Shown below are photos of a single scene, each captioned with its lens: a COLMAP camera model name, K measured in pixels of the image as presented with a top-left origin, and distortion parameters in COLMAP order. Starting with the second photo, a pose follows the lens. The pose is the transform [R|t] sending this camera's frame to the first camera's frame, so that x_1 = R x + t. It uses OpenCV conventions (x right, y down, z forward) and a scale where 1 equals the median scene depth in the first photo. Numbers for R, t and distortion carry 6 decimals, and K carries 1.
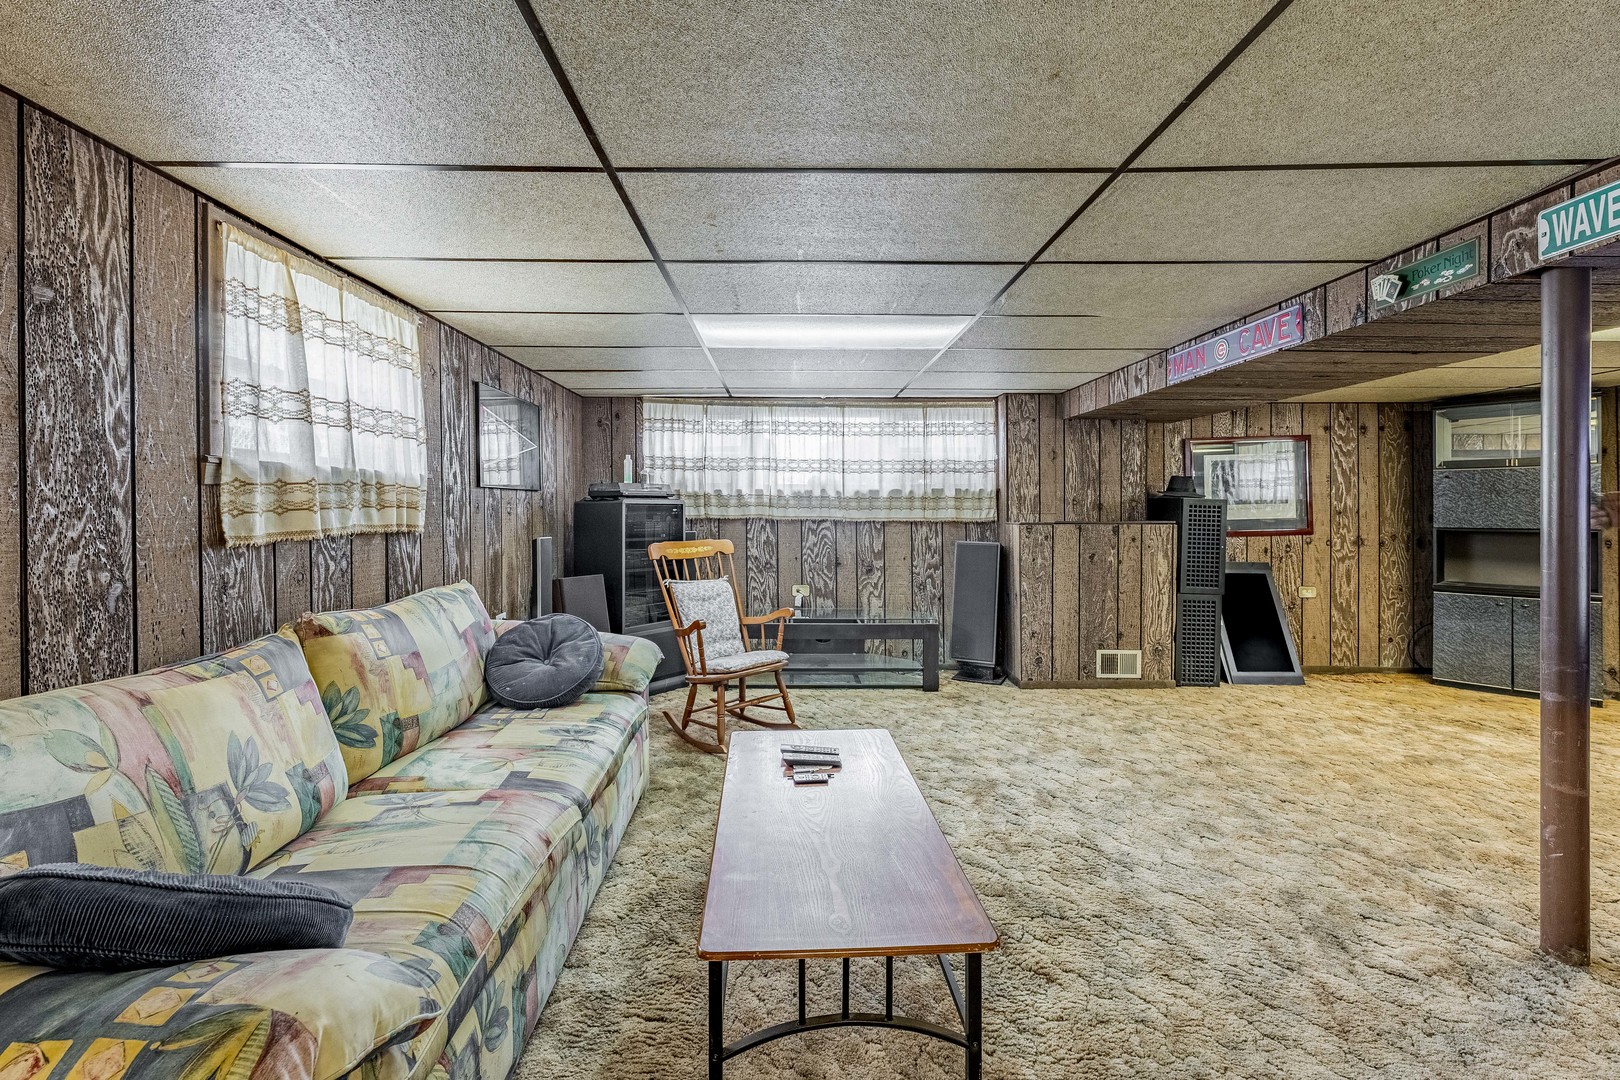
lens RADIAL K [[668.9, 0, 814.7], [0, 668.9, 515.4], [0, 0, 1]] dist [0.002258, 0.000224]
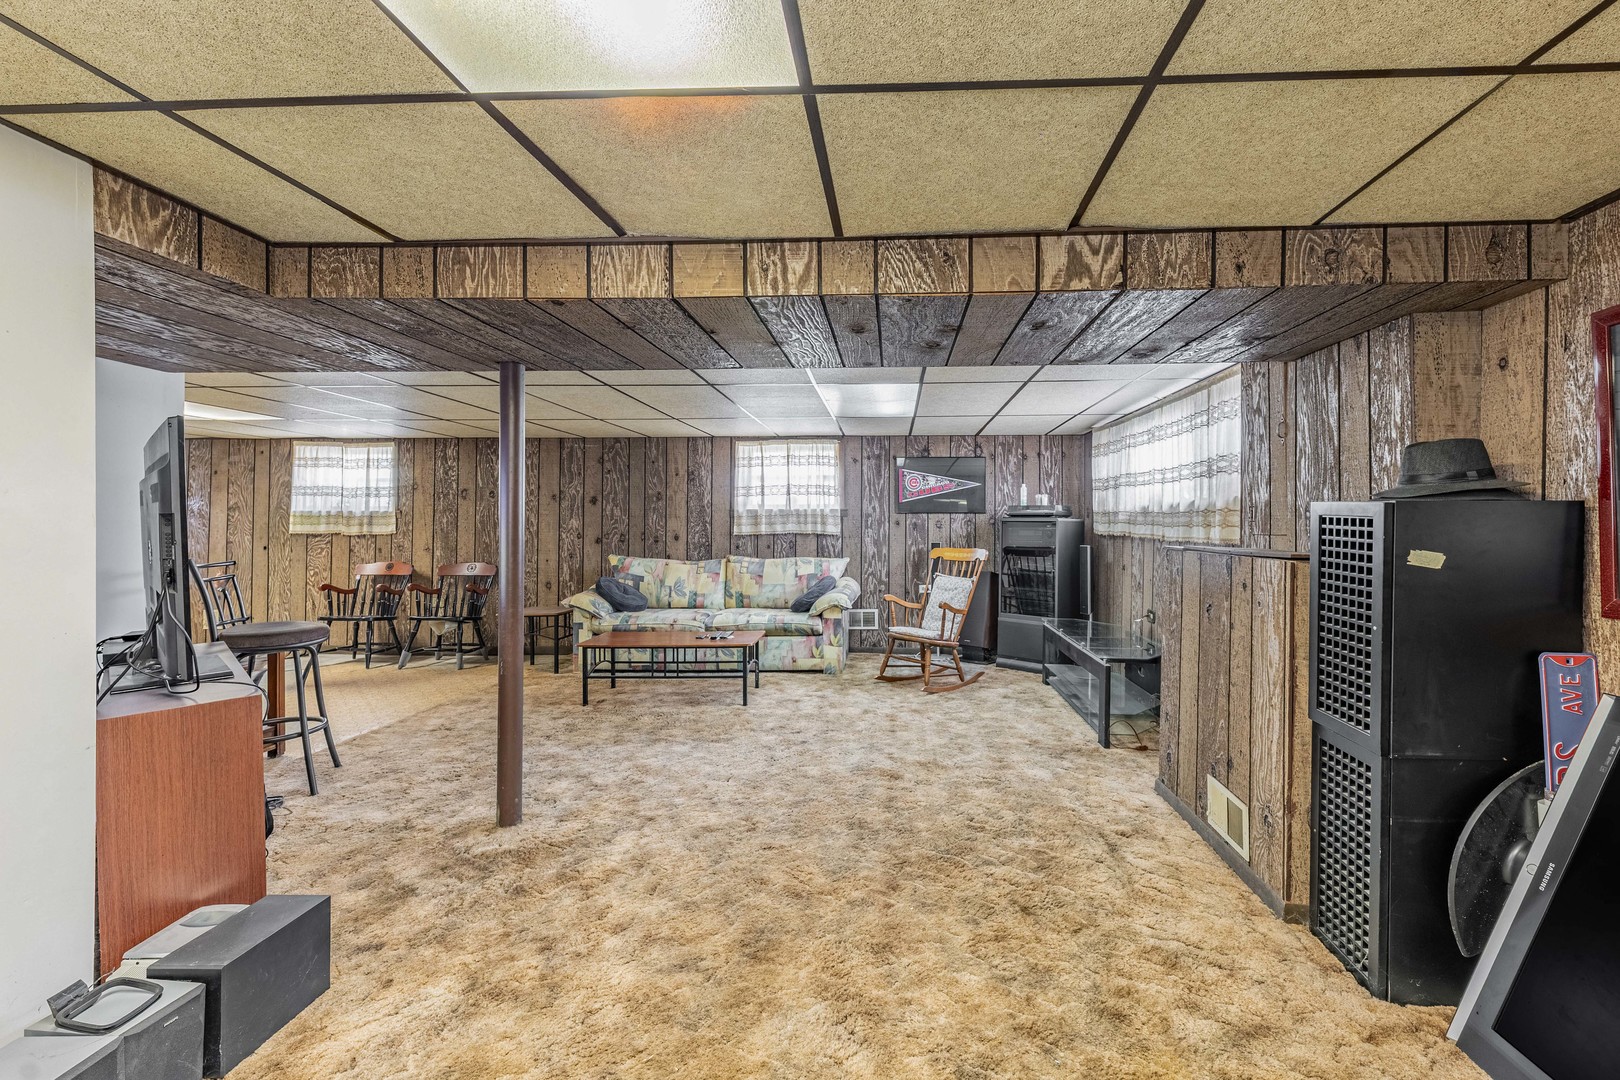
lens RADIAL K [[639.7, 0, 813.1], [0, 639.7, 530.6], [0, 0, 1]] dist [0.000505, 0.000042]
pose [[-0.093557, 0.010197, -0.995562, 1.810780], [-0.012880, 0.999851, 0.011451, -0.014313], [0.995531, 0.013894, -0.093412, 1.301302]]
